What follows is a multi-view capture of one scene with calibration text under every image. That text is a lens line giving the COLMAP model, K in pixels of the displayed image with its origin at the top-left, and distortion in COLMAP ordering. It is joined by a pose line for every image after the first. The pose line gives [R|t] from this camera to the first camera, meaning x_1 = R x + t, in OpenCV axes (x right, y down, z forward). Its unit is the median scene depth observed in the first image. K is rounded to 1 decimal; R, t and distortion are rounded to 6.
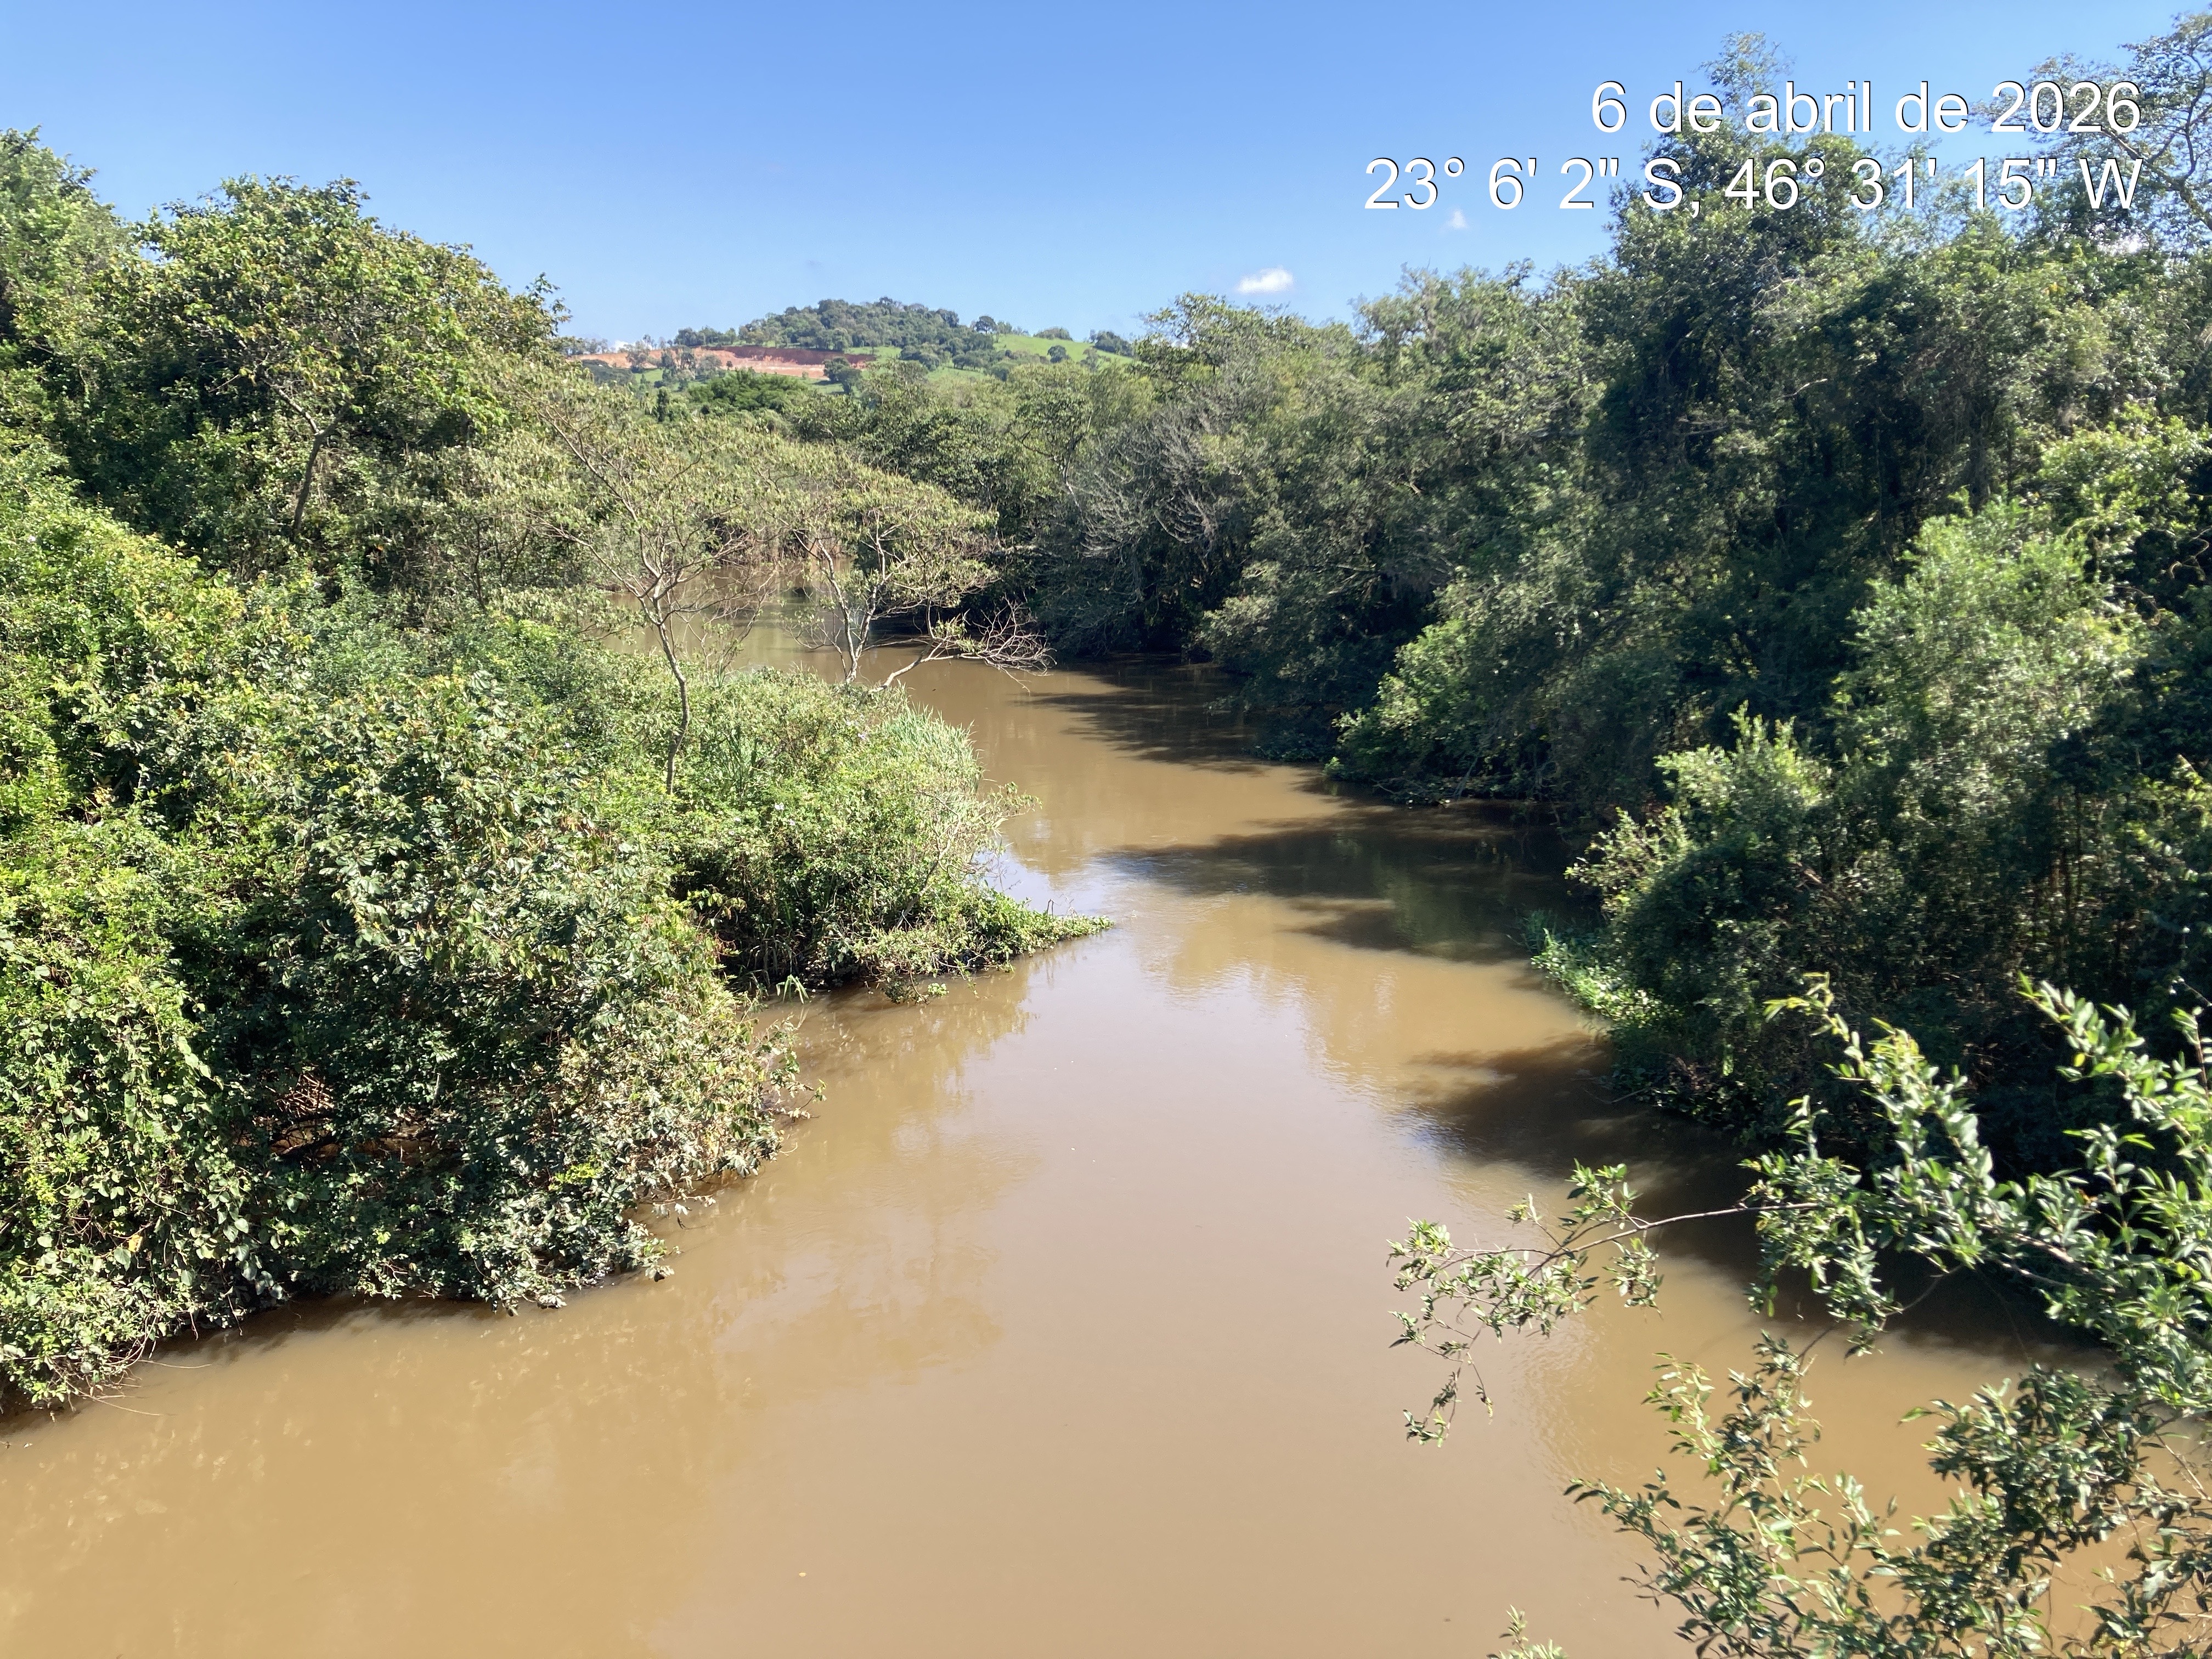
lens RADIAL K [[1846.7, 0, 1106.1], [0, 1846.7, 800.2], [0, 0, 1]] dist [0.033592, 0.010314]
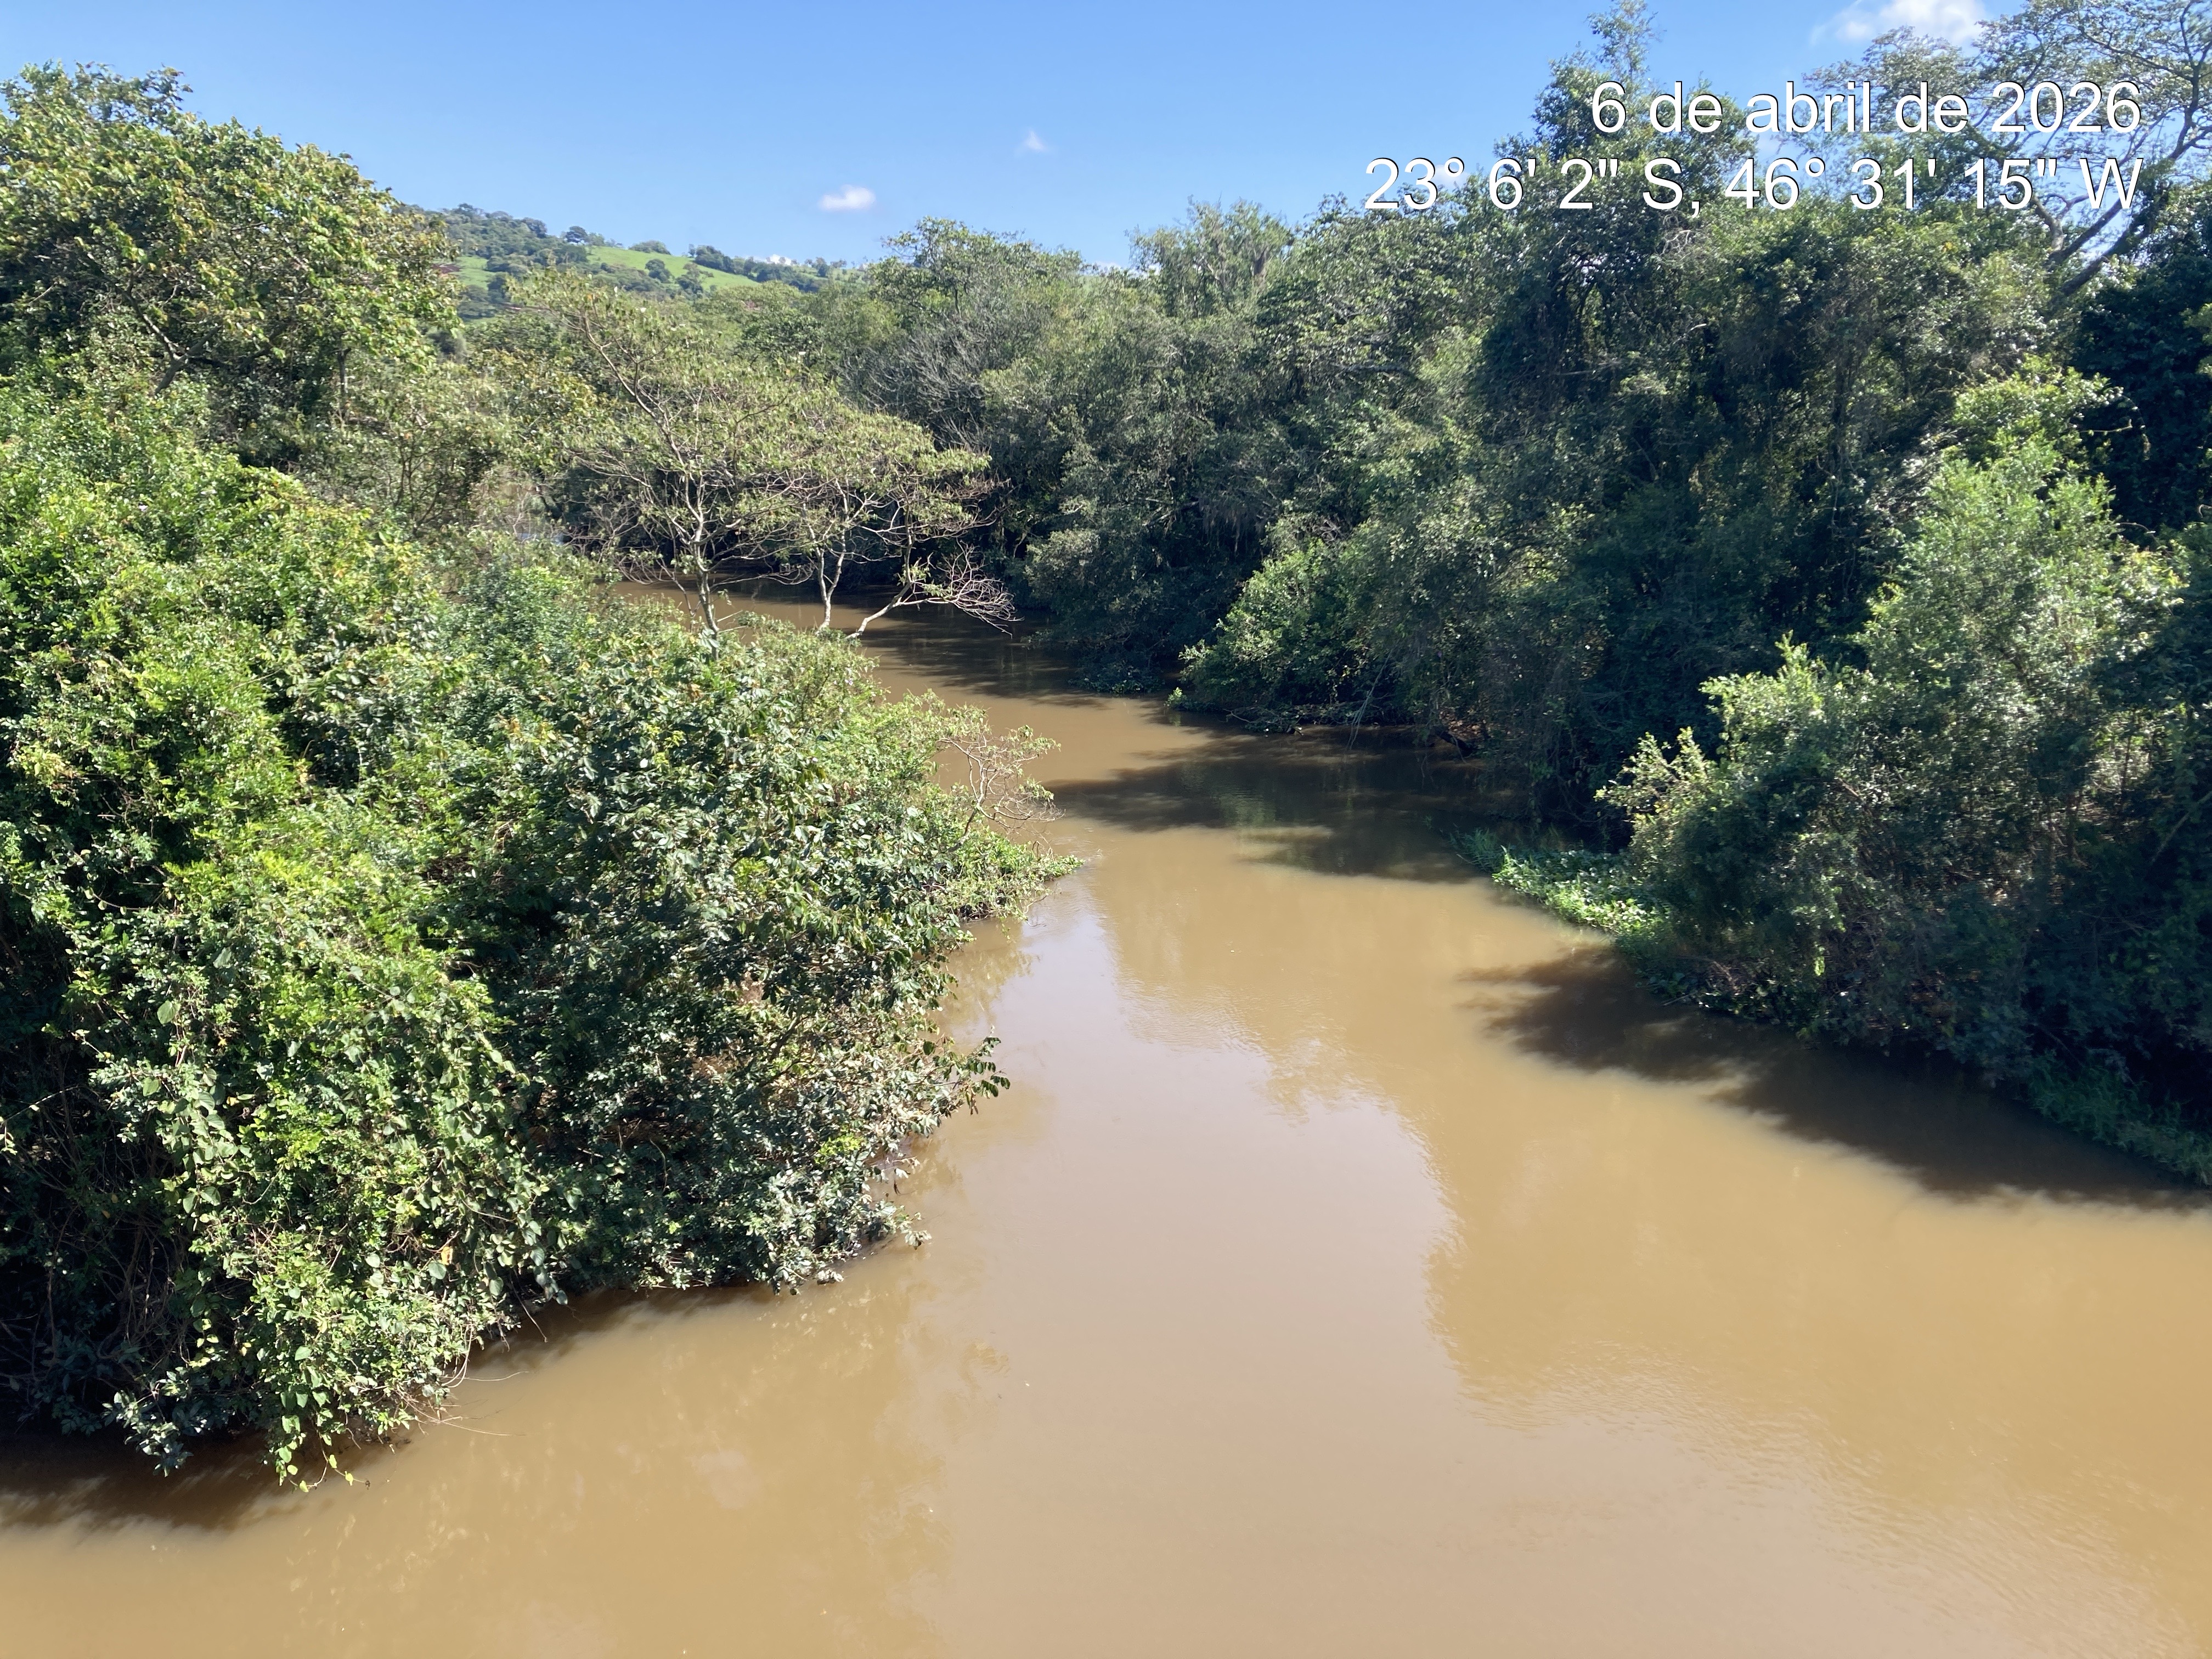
lens RADIAL K [[1833.4, 0, 1106.0], [0, 1833.4, 821.9], [0, 0, 1]] dist [0.082915, -0.111131]
pose [[0.975275, -0.041786, 0.217006, -0.225060], [0.030602, 0.998037, 0.054645, -0.010688], [-0.218864, -0.046653, 0.974640, 0.022677]]
